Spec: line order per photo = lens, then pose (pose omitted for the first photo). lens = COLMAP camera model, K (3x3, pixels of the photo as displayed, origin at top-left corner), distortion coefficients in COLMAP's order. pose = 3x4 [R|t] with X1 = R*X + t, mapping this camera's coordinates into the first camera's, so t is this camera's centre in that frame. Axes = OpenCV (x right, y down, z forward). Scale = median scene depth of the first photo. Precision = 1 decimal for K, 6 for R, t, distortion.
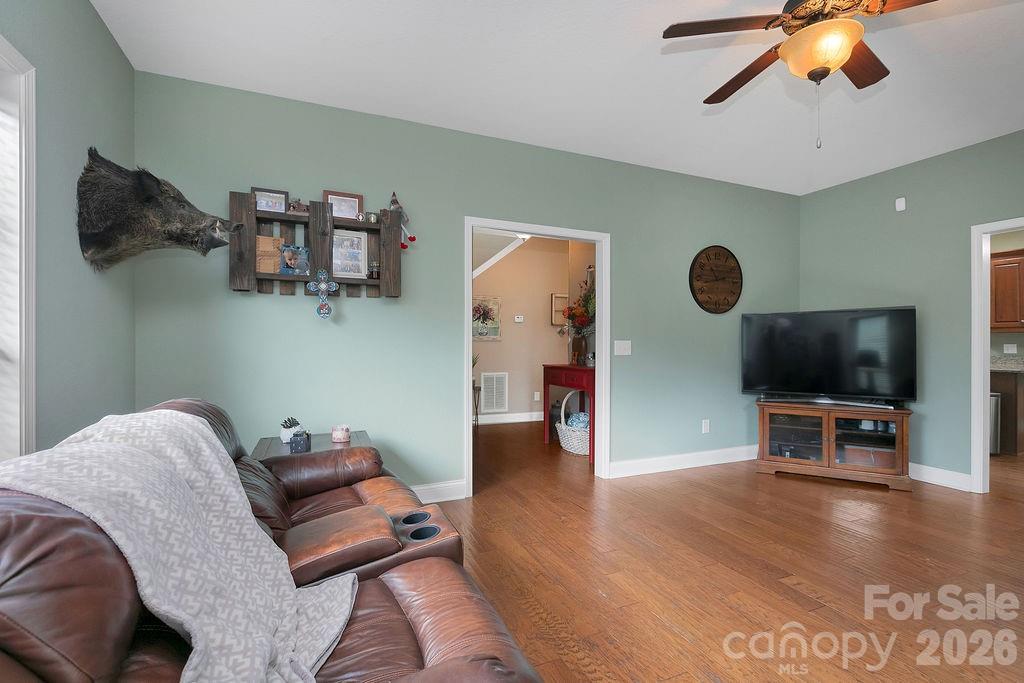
lens RADIAL K [[480.7, 0, 504.8], [0, 480.7, 339.5], [0, 0, 1]] dist [-0.001806, -0.000211]
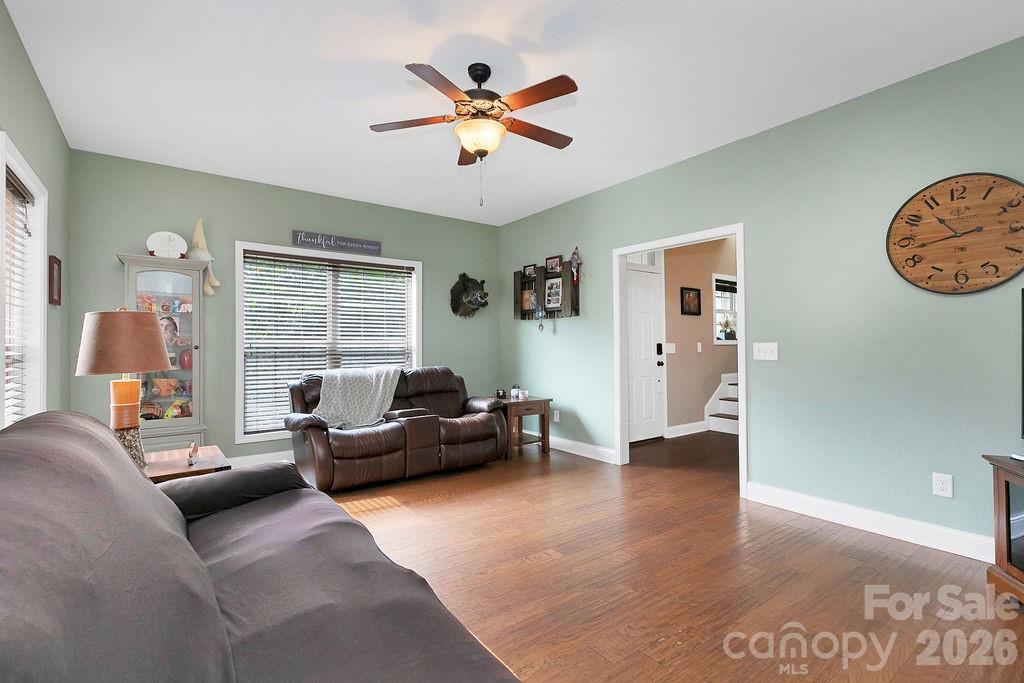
lens RADIAL K [[465.8, 0, 485.9], [0, 465.8, 340.0], [0, 0, 1]] dist [0.001474, 0.000229]
pose [[0.204886, -0.014741, -0.978675, 0.933427], [0.009851, 0.999867, -0.012998, 0.003586], [0.978736, -0.006978, 0.205004, 0.347099]]
